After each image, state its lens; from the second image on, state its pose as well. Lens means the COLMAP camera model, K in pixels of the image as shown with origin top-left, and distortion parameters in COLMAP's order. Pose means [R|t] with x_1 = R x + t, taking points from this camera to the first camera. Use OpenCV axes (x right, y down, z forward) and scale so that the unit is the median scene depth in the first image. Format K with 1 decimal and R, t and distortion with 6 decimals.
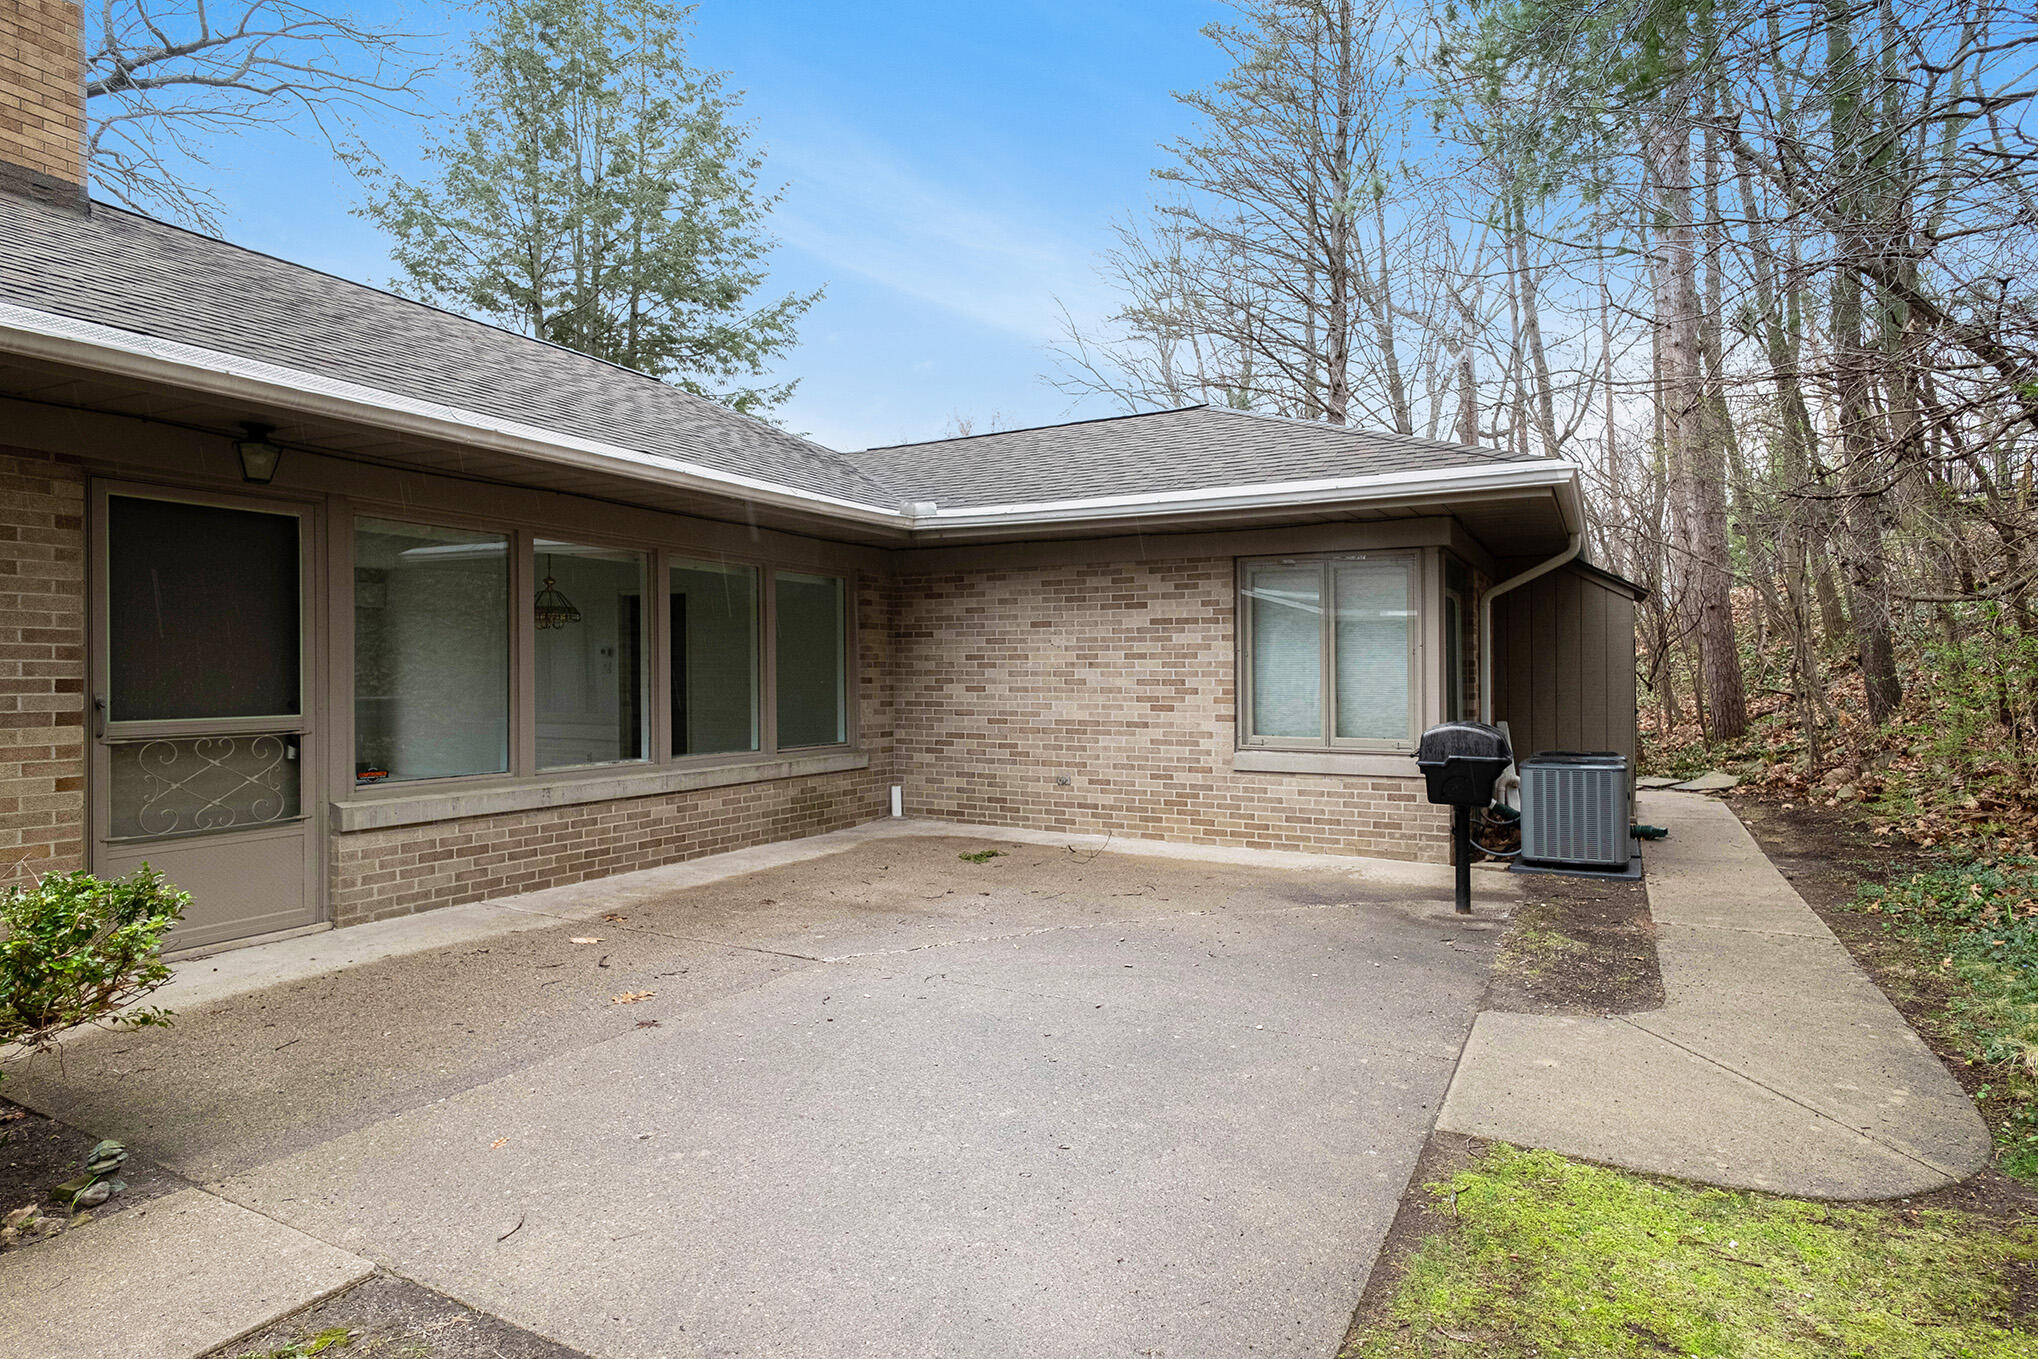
lens RADIAL K [[1094.3, 0, 1034.4], [0, 1094.3, 677.4], [0, 0, 1]] dist [-0.001289, -0.001608]
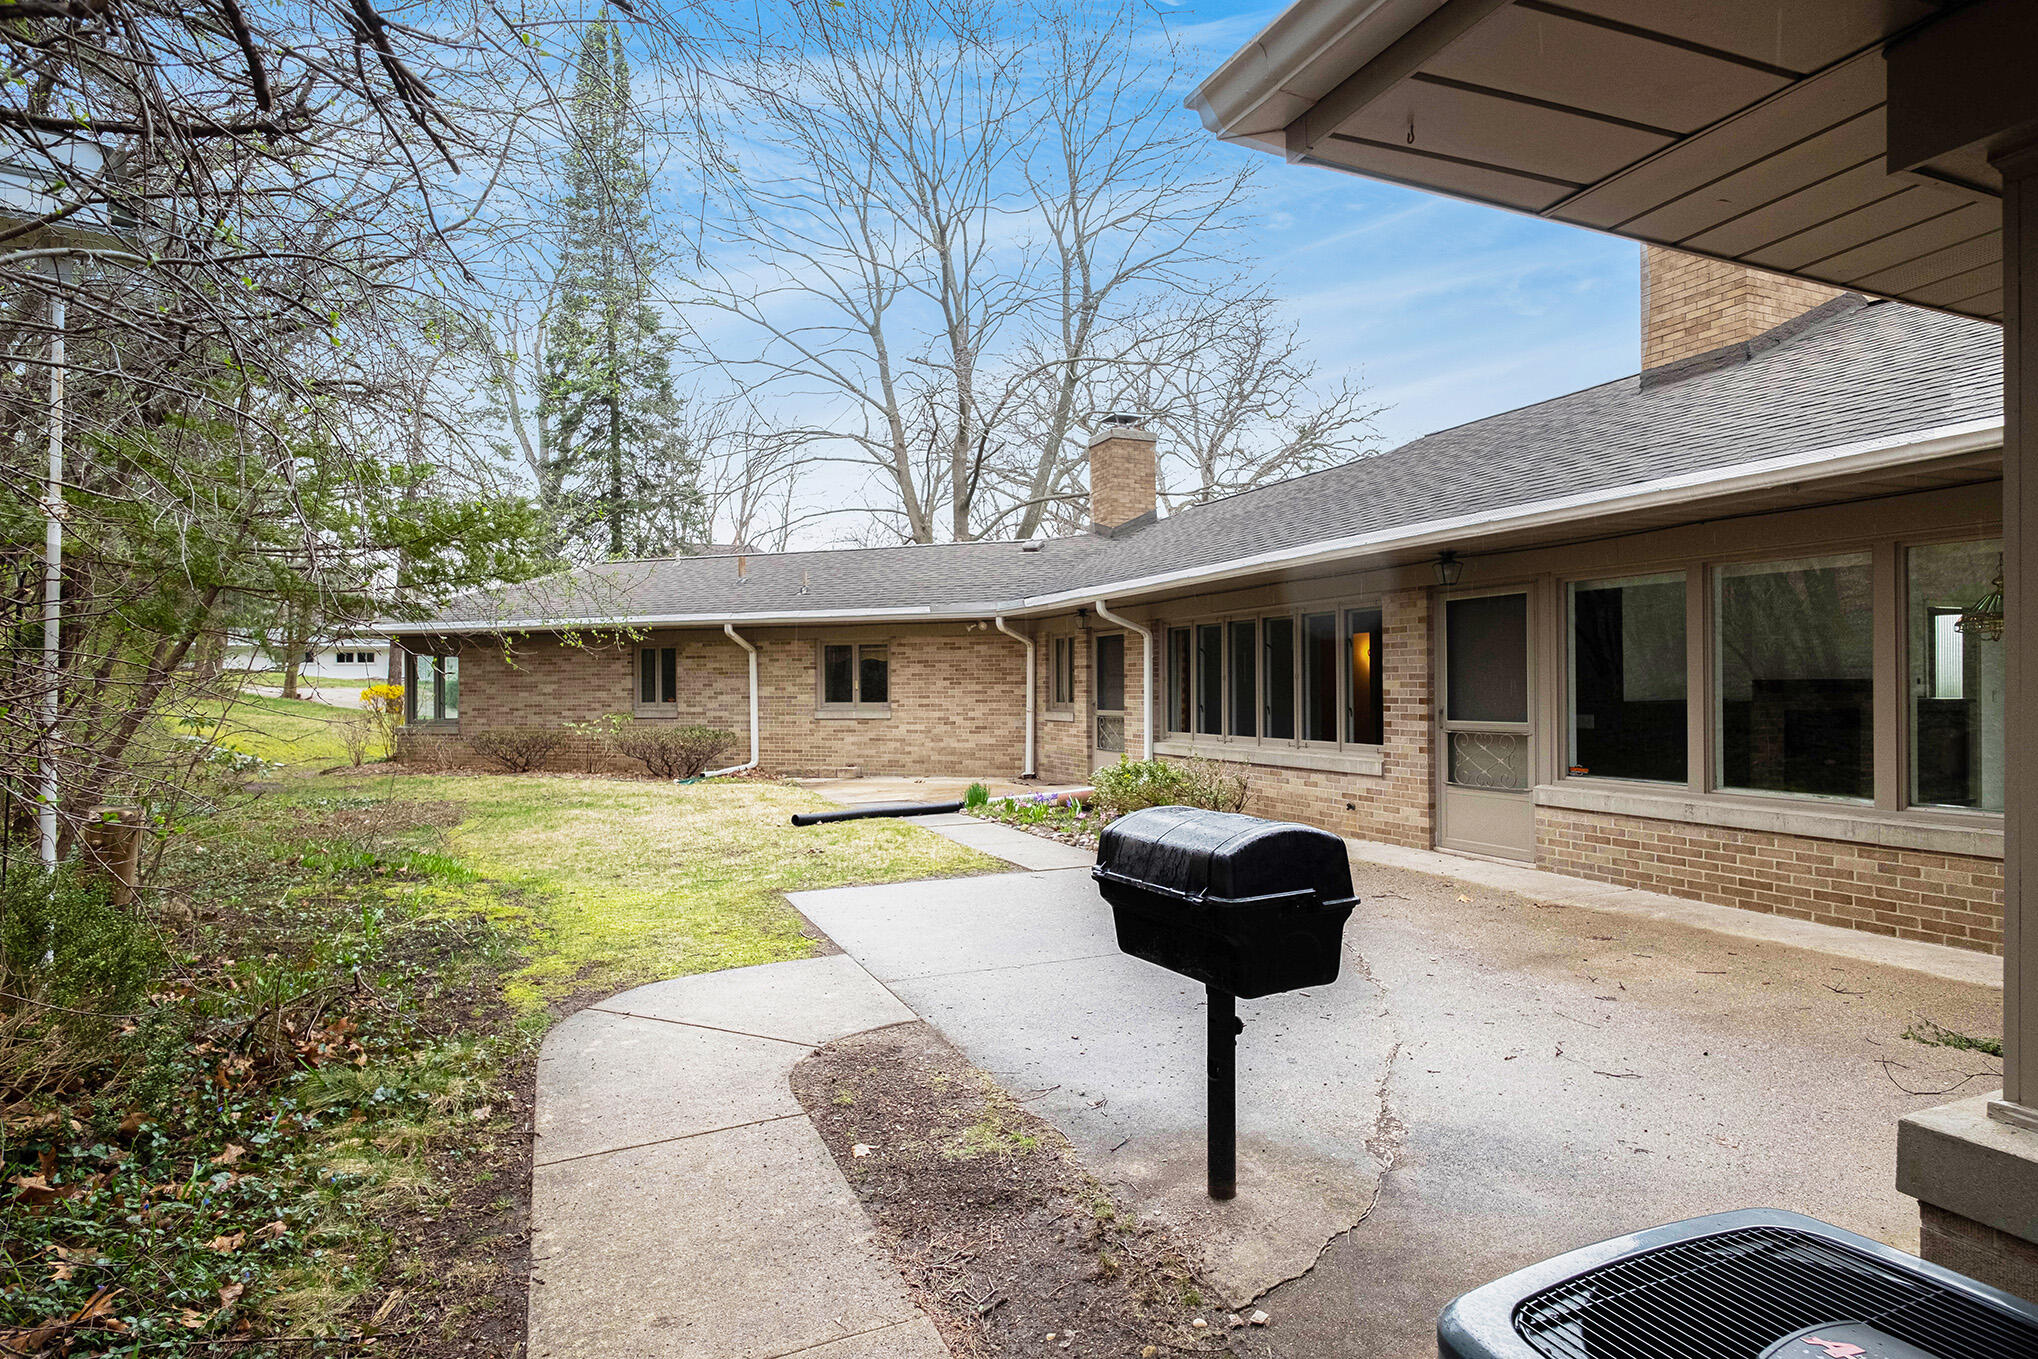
lens RADIAL K [[1094.3, 0, 1029.2], [0, 1094.3, 683.1], [0, 0, 1]] dist [-0.001289, -0.001608]
pose [[-0.623687, -0.002132, -0.781671, 0.616523], [0.001670, 0.999990, -0.004060, -0.010071], [0.781672, -0.003838, -0.623677, 0.917110]]
